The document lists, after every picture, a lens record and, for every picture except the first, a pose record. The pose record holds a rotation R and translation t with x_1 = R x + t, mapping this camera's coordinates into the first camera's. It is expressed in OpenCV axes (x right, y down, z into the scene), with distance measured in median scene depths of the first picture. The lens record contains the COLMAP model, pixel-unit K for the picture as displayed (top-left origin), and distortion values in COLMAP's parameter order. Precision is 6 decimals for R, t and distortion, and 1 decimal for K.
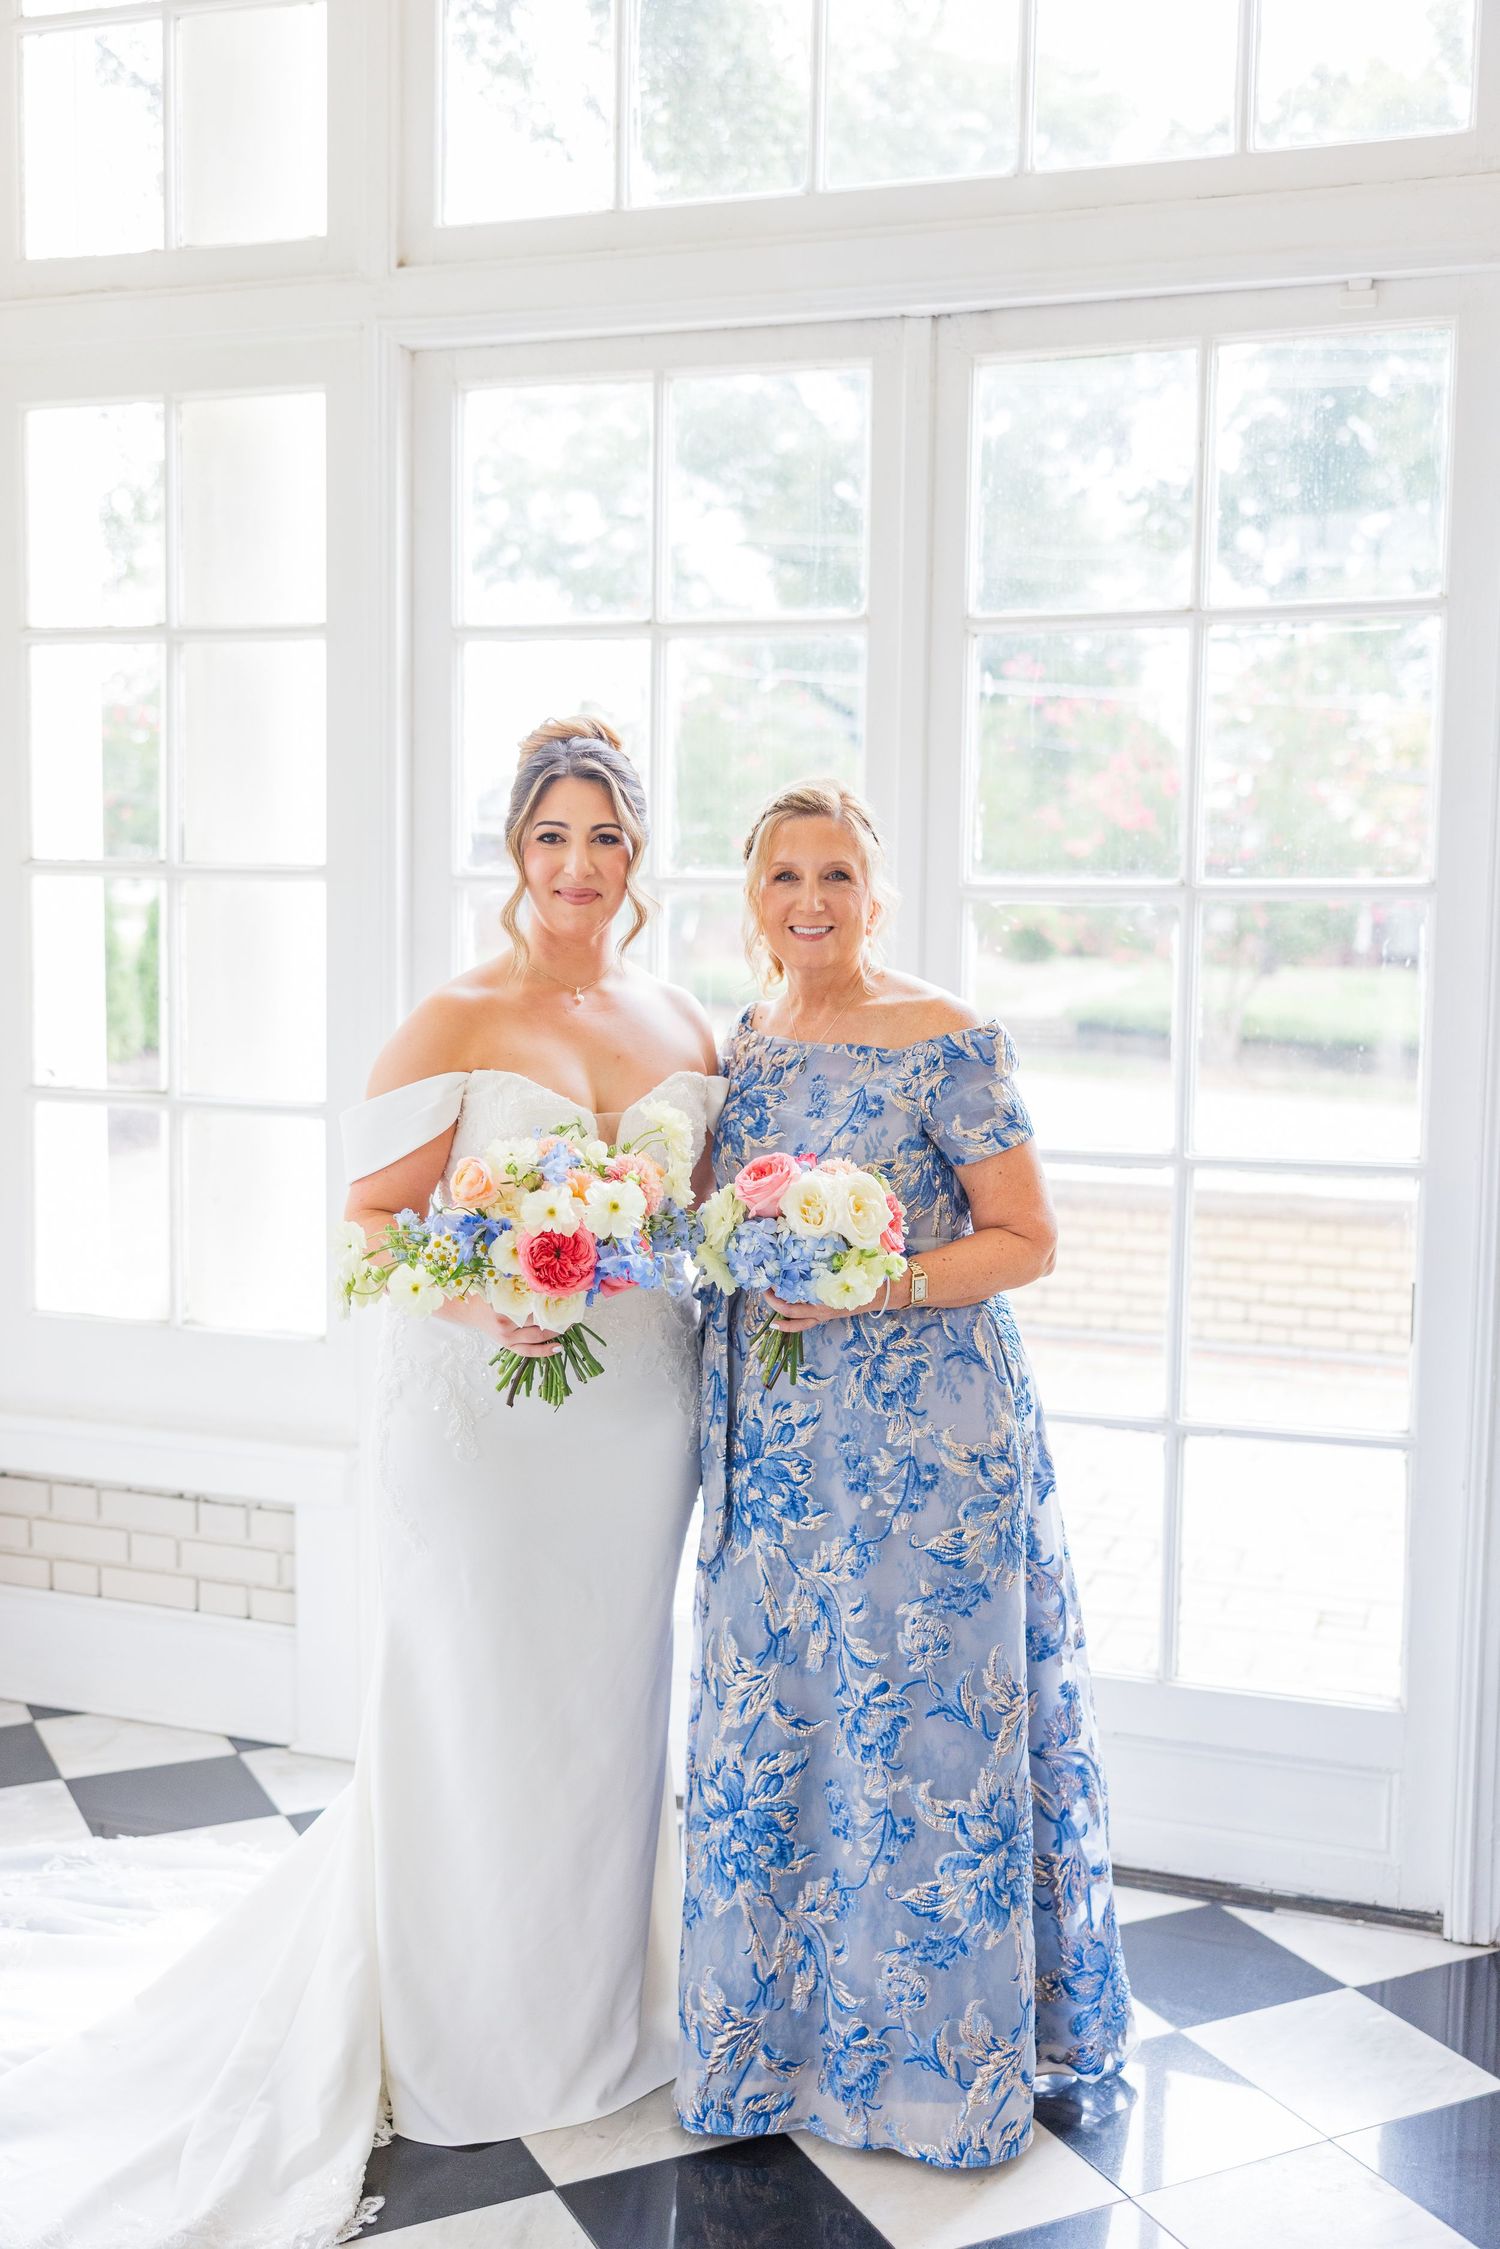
lens RADIAL K [[2205.0, 0, 724.9], [0, 2205.0, 1114.6], [0, 0, 1]] dist [-0.003246, 0.000000]
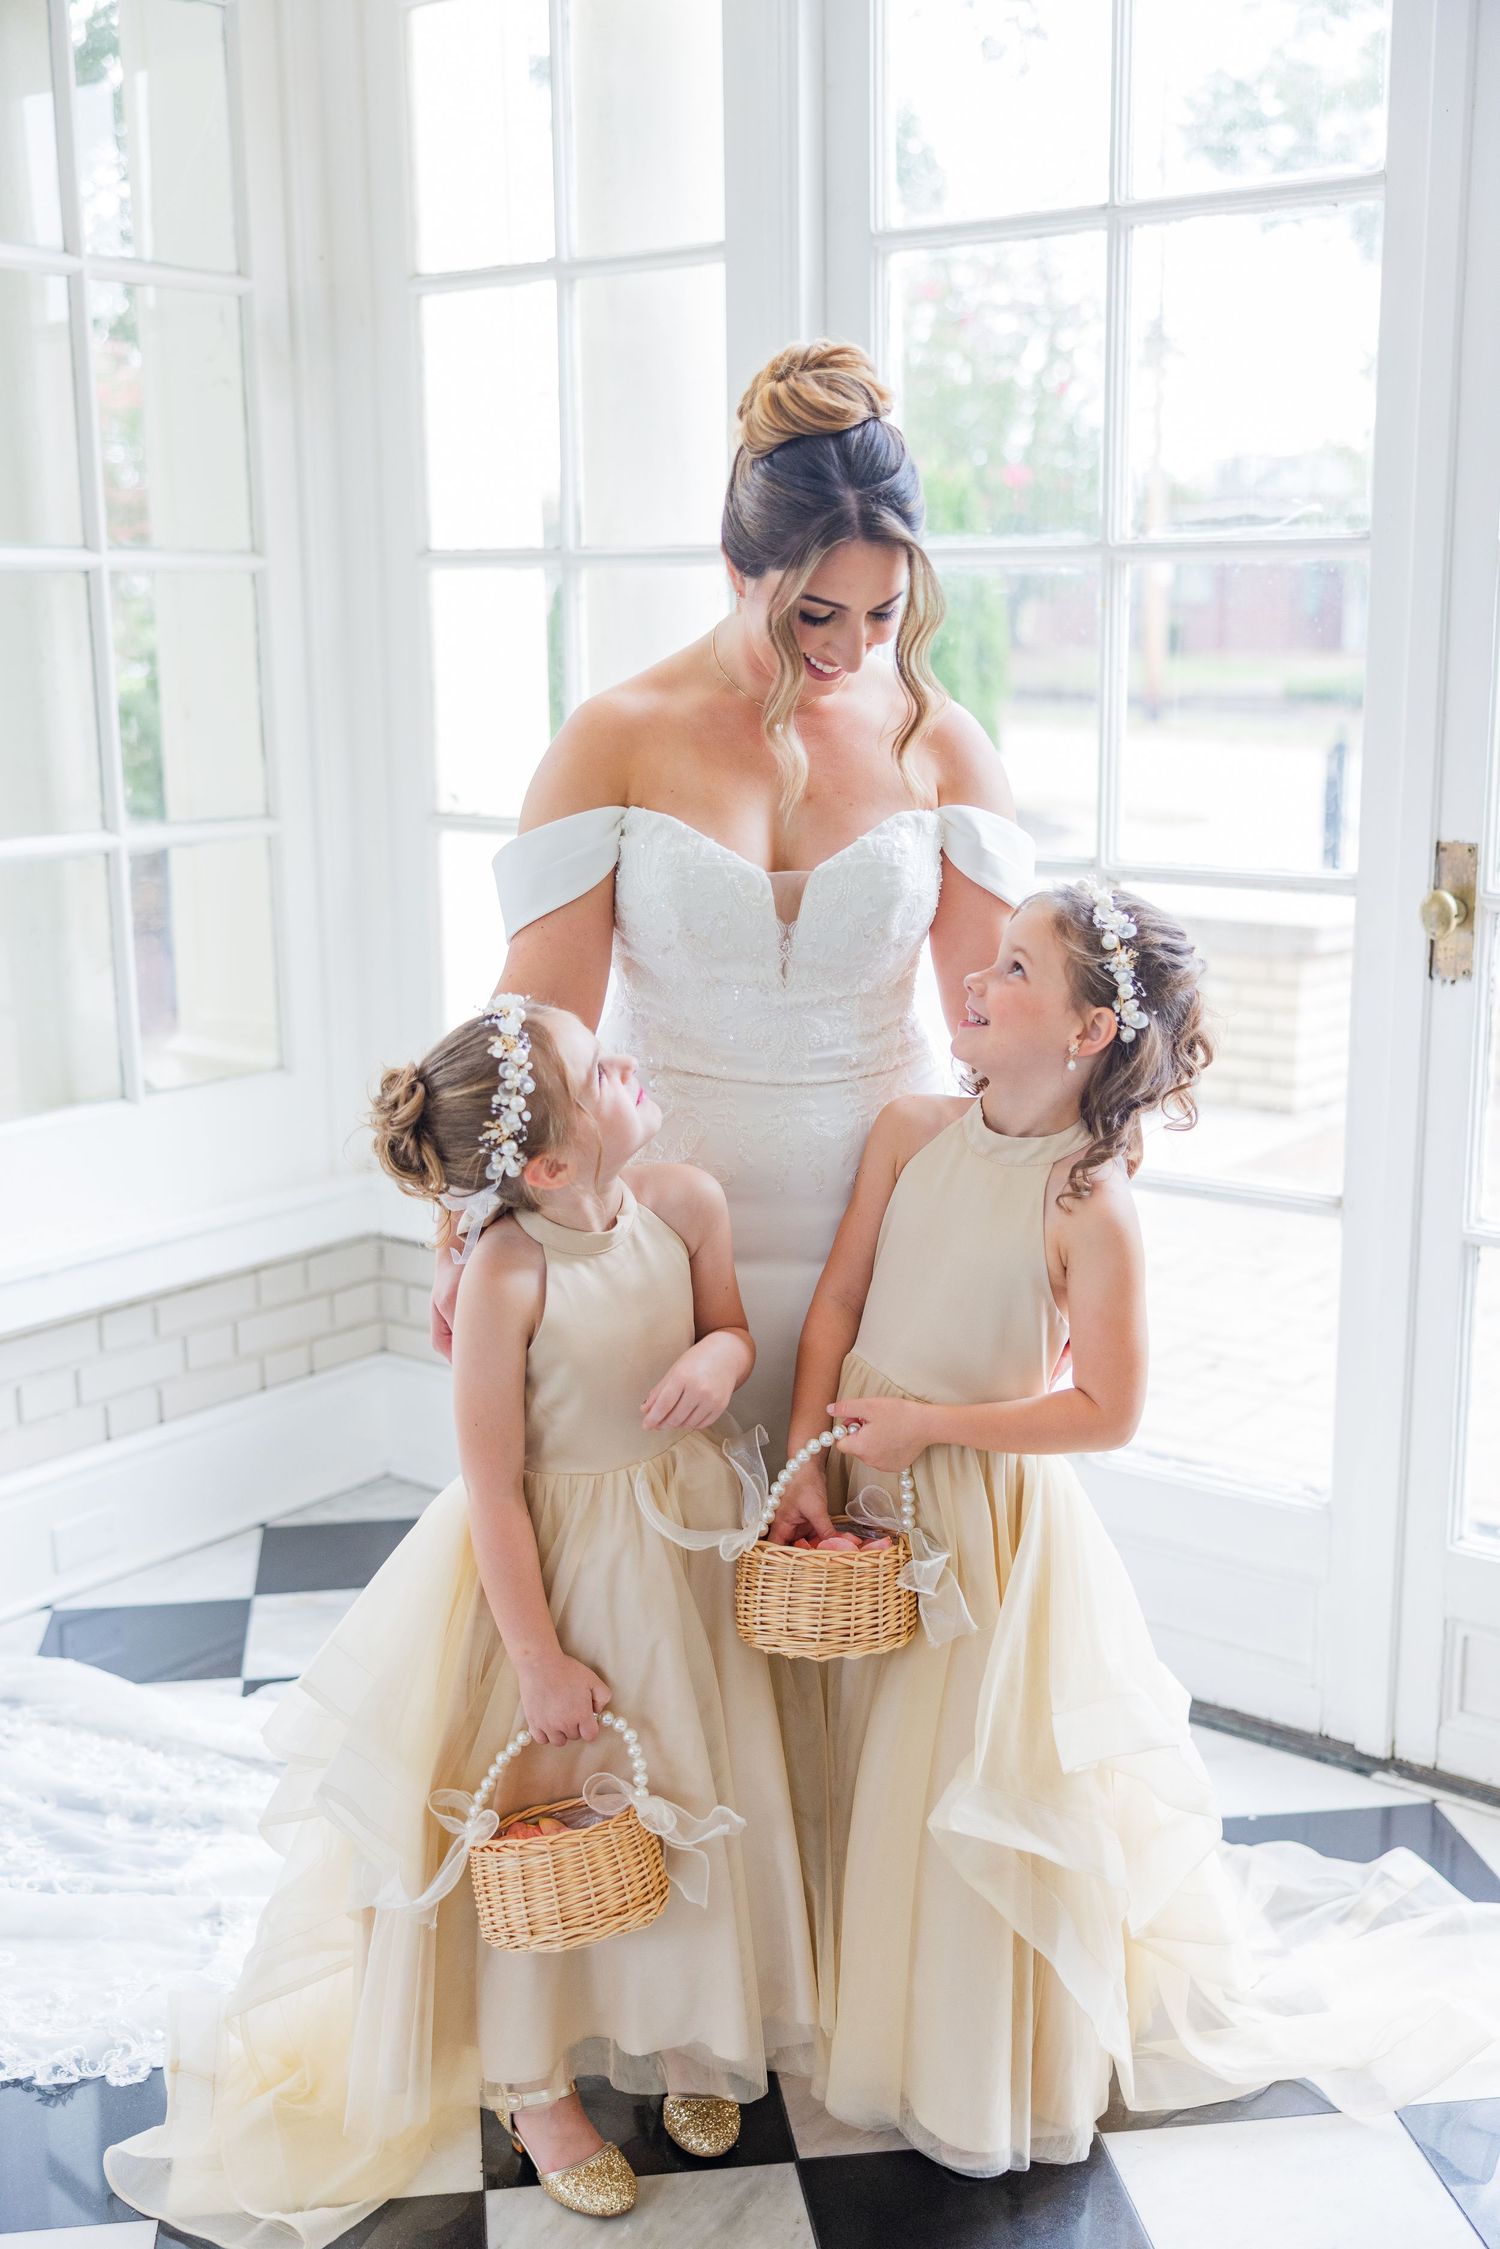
lens RADIAL K [[2399.3, 0, 736.2], [0, 2399.3, 1125.4], [0, 0, 1]] dist [-0.001342, 0.000000]
pose [[0.948358, 0.040335, -0.314628, 0.110759], [-0.002864, 0.992931, 0.118660, -0.003320], [0.317190, -0.111631, 0.941769, 0.124445]]
